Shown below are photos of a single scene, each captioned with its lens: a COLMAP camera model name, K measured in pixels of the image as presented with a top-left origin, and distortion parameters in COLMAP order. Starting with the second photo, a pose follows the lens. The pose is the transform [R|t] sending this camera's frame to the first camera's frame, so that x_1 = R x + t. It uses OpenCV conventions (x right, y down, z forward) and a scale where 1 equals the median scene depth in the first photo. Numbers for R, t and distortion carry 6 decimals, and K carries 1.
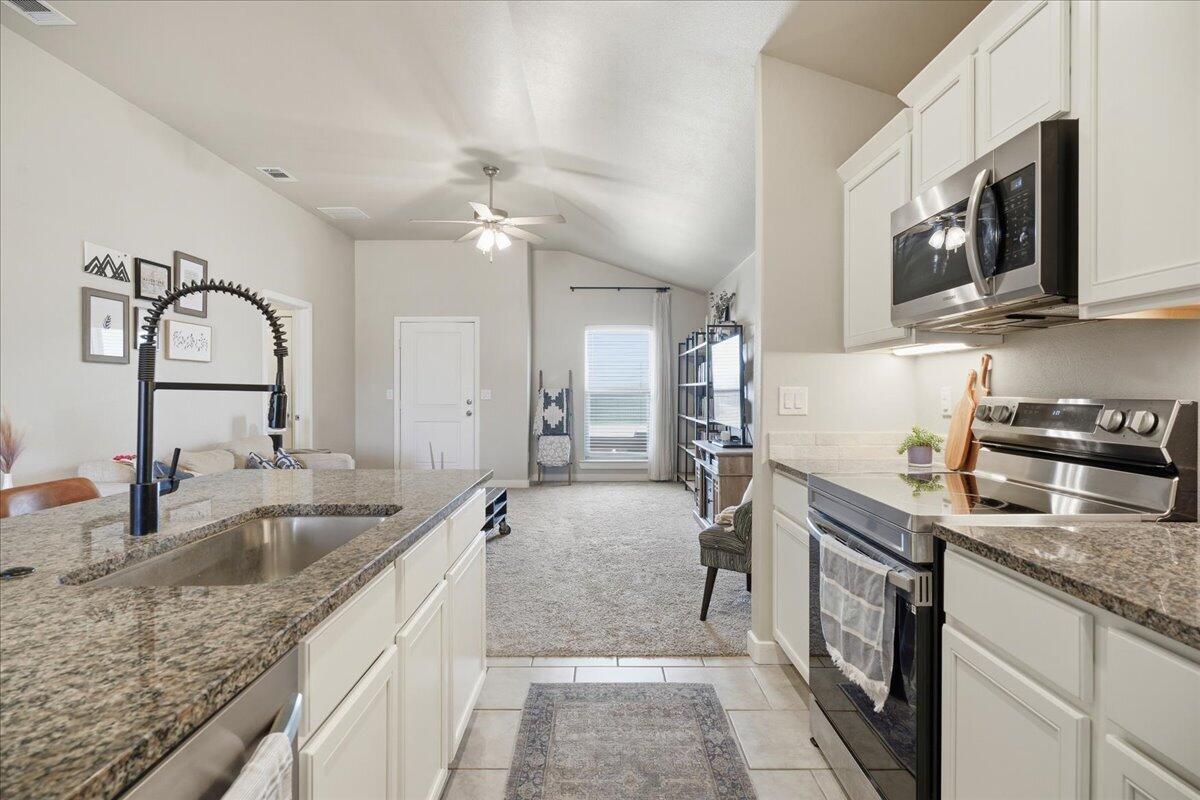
lens RADIAL K [[644.7, 0, 596.3], [0, 644.7, 395.6], [0, 0, 1]] dist [-0.003377, -0.000388]
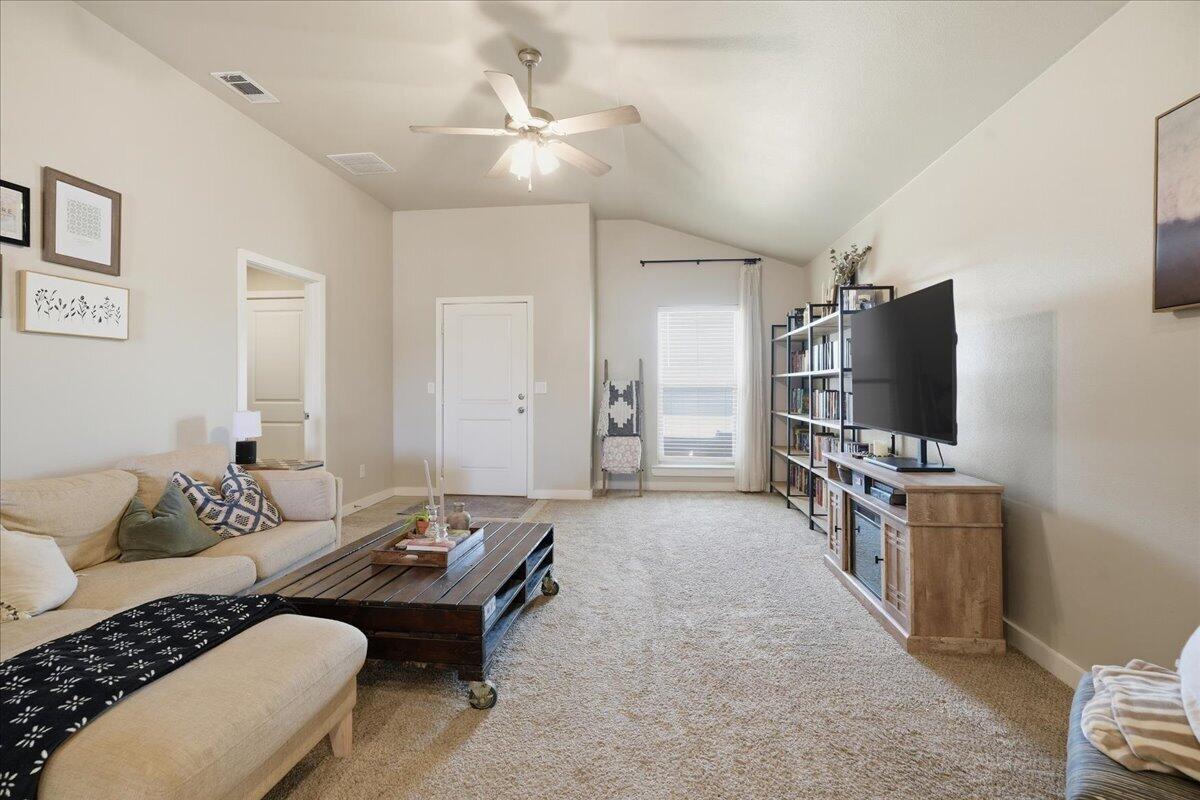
lens RADIAL K [[550.0, 0, 598.1], [0, 550.0, 386.8], [0, 0, 1]] dist [-0.002839, -0.000352]
pose [[0.994480, -0.002771, -0.104890, -0.021625], [0.002101, 0.999977, -0.006497, 0.001834], [0.104905, 0.006241, 0.994463, 0.294819]]
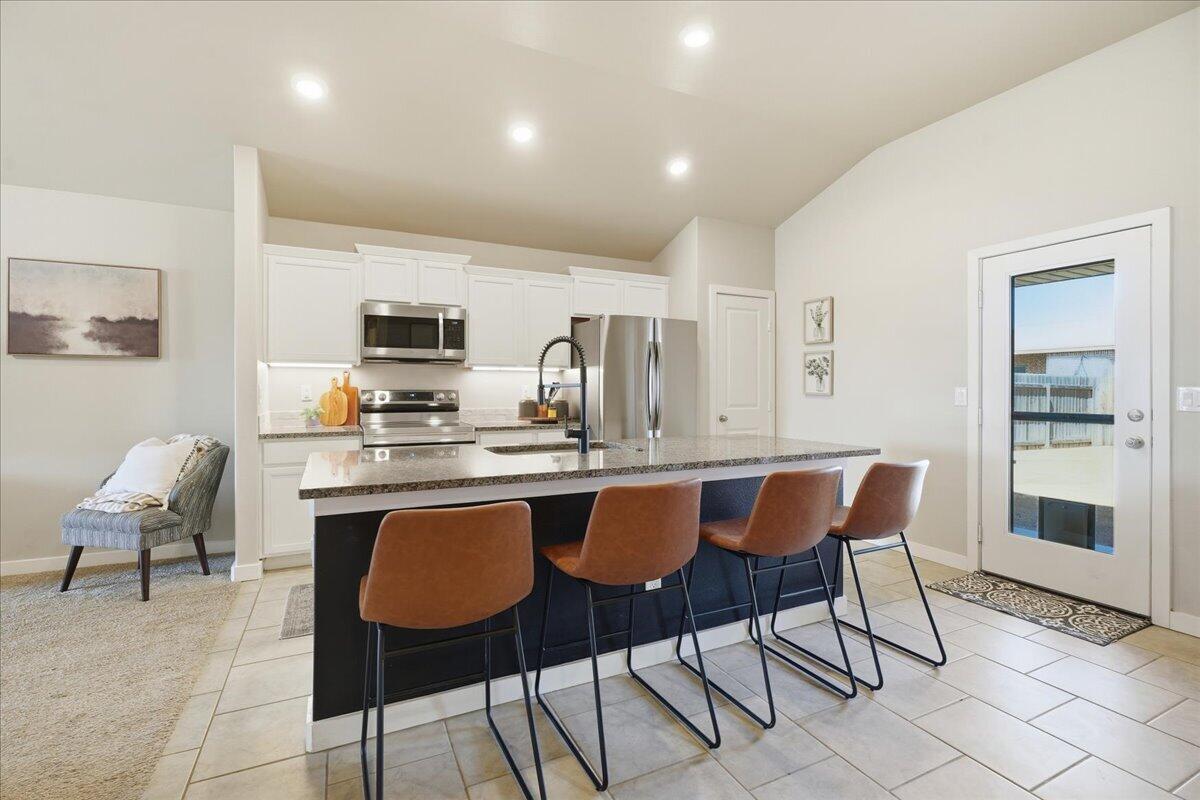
lens RADIAL K [[543.7, 0, 595.4], [0, 543.7, 391.5], [0, 0, 1]] dist [-0.003652, 0.000365]
pose [[-0.439366, -0.008668, 0.898266, -0.409566], [0.002408, 0.999938, 0.010827, -0.003080], [-0.898305, 0.006920, -0.439318, 0.304889]]
